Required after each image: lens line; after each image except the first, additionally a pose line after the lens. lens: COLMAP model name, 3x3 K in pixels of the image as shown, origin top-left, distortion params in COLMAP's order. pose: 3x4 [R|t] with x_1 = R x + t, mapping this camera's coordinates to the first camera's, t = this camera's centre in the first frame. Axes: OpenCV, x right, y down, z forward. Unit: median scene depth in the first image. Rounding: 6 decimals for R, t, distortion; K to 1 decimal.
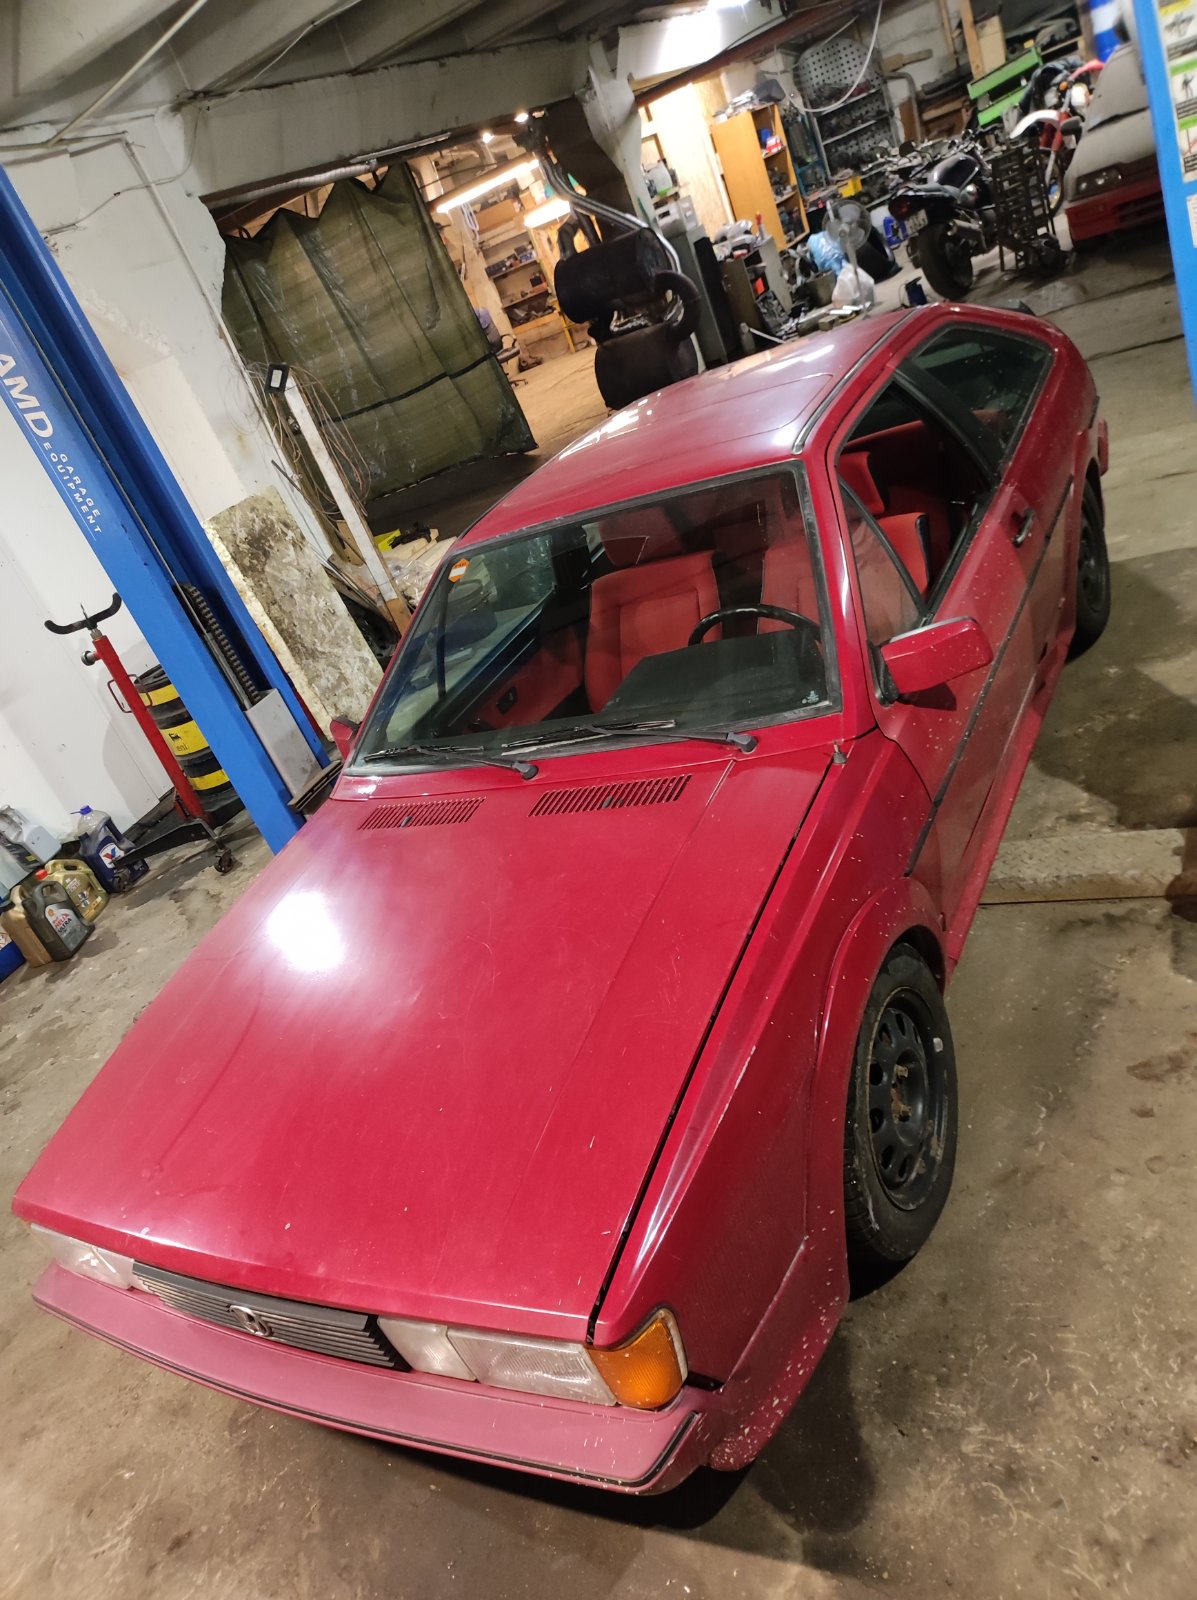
lens RADIAL K [[1170.3, 0, 587.5], [0, 1170.3, 799.3], [0, 0, 1]] dist [0.008255, 0.001098]
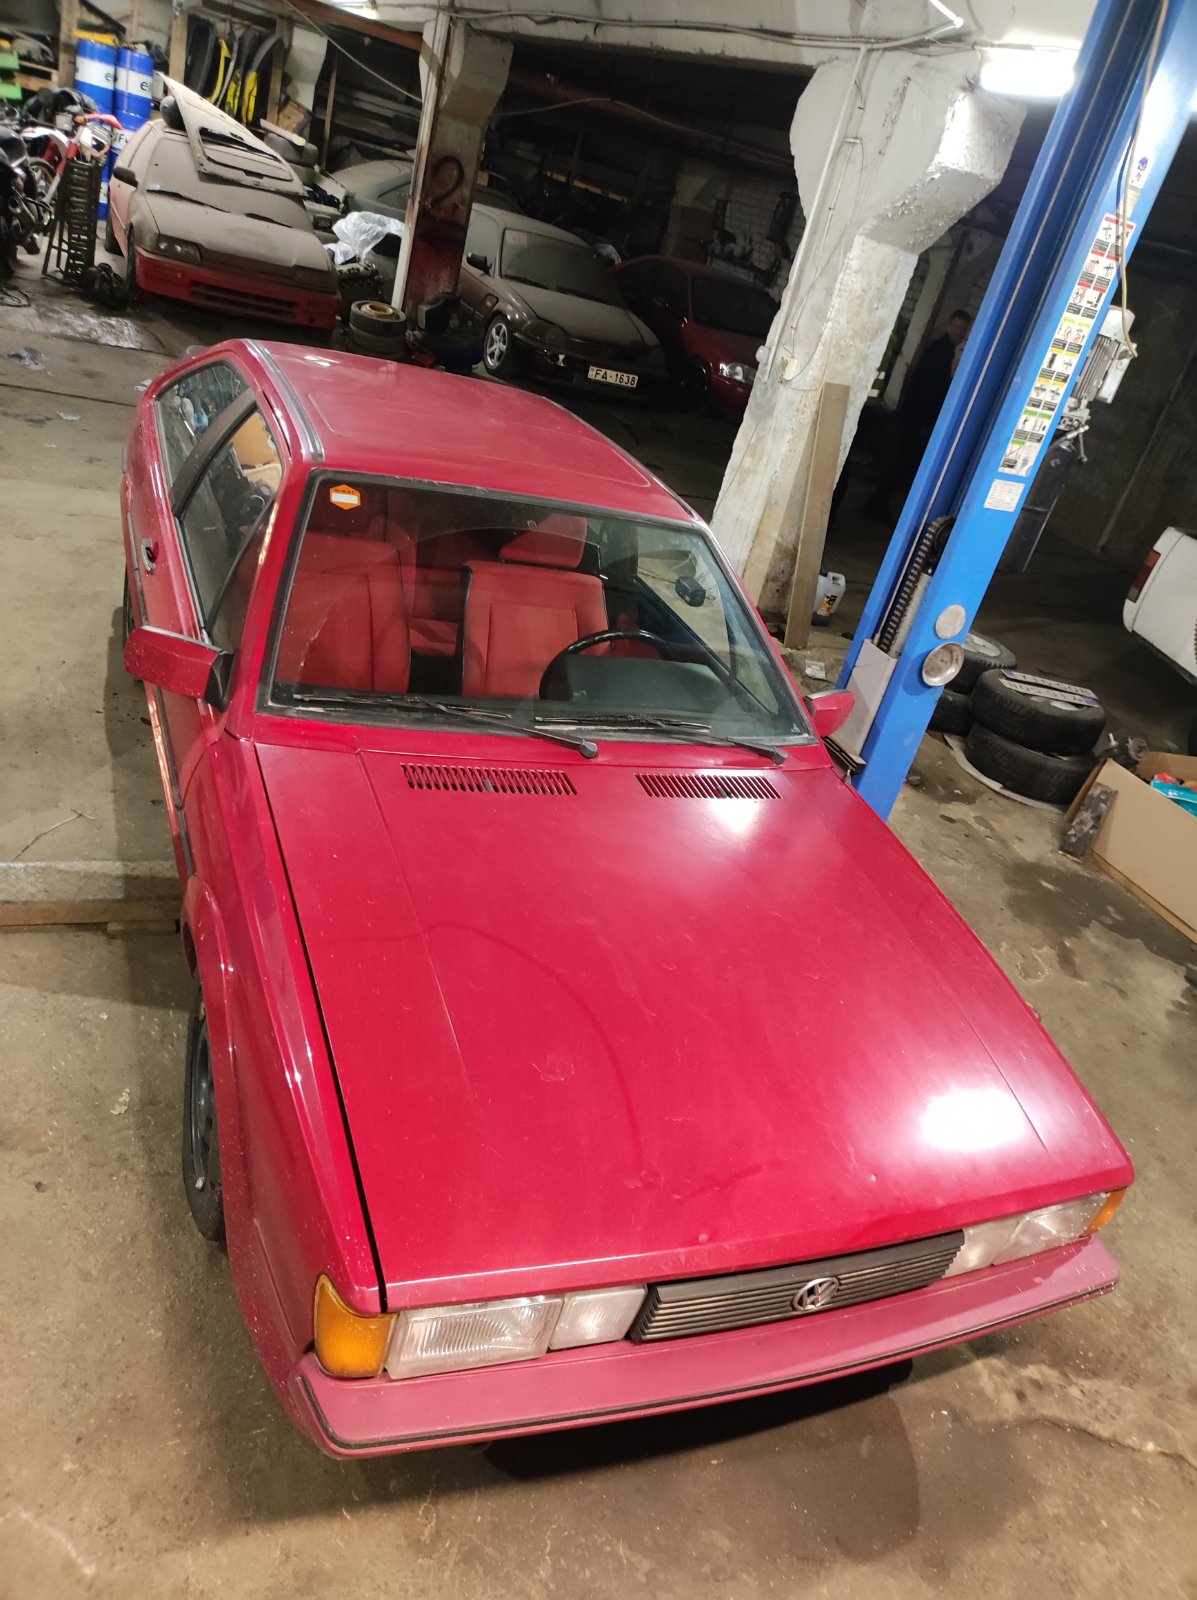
lens RADIAL K [[1170.3, 0, 587.5], [0, 1170.3, 799.3], [0, 0, 1]] dist [0.008255, 0.001098]
pose [[0.482040, 0.106873, 0.869607, -1.007760], [-0.074869, 0.993927, -0.080651, 0.107833], [-0.872945, -0.026229, 0.487114, 0.571120]]
